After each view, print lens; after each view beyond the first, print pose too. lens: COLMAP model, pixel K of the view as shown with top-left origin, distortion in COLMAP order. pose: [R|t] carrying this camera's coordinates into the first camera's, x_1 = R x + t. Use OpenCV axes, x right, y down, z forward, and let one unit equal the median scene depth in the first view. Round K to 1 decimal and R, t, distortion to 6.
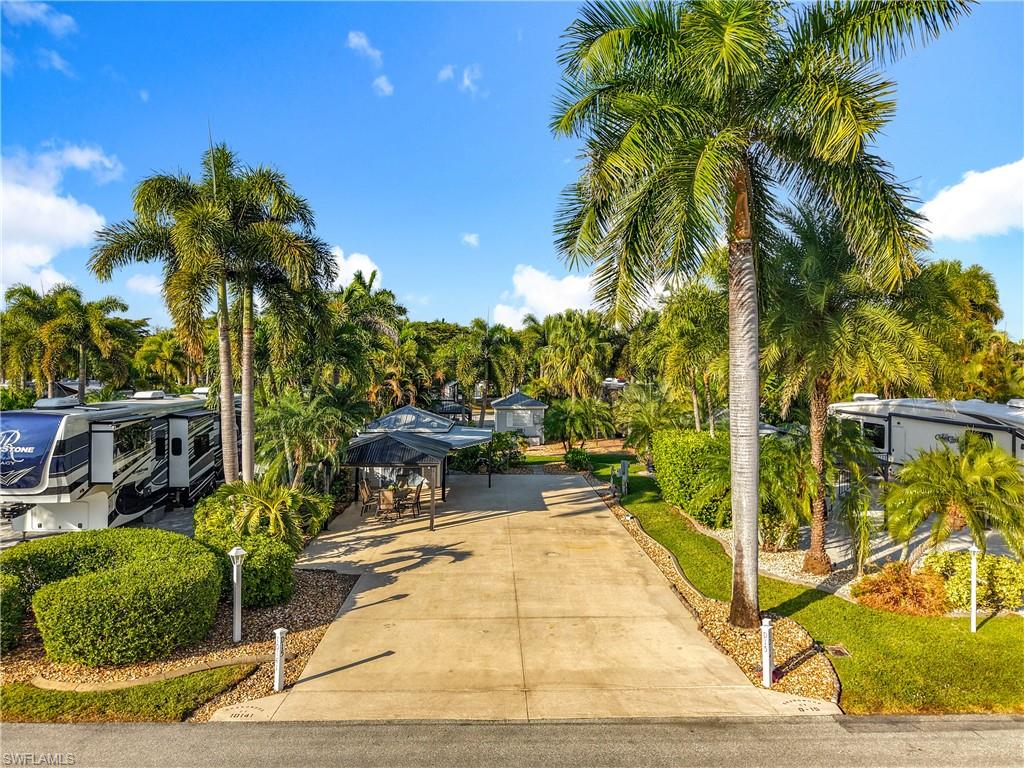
lens RADIAL K [[708.1, 0, 509.2], [0, 708.1, 367.4], [0, 0, 1]] dist [-0.002388, -0.000921]
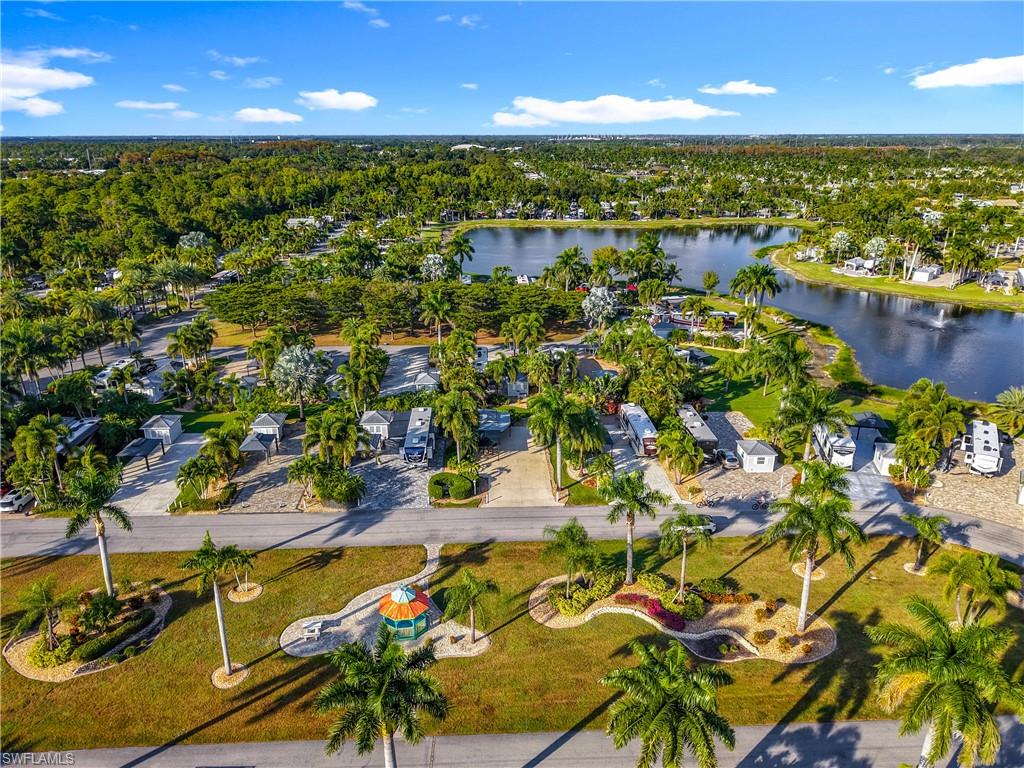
lens RADIAL K [[722.4, 0, 512.0], [0, 722.4, 384.0], [0, 0, 1]] dist [0.009592, 0.004381]
pose [[0.999623, -0.006026, 0.026786, -0.199778], [-0.003341, 0.941668, 0.336528, -2.216242], [-0.027252, -0.336490, 0.941293, -3.867805]]
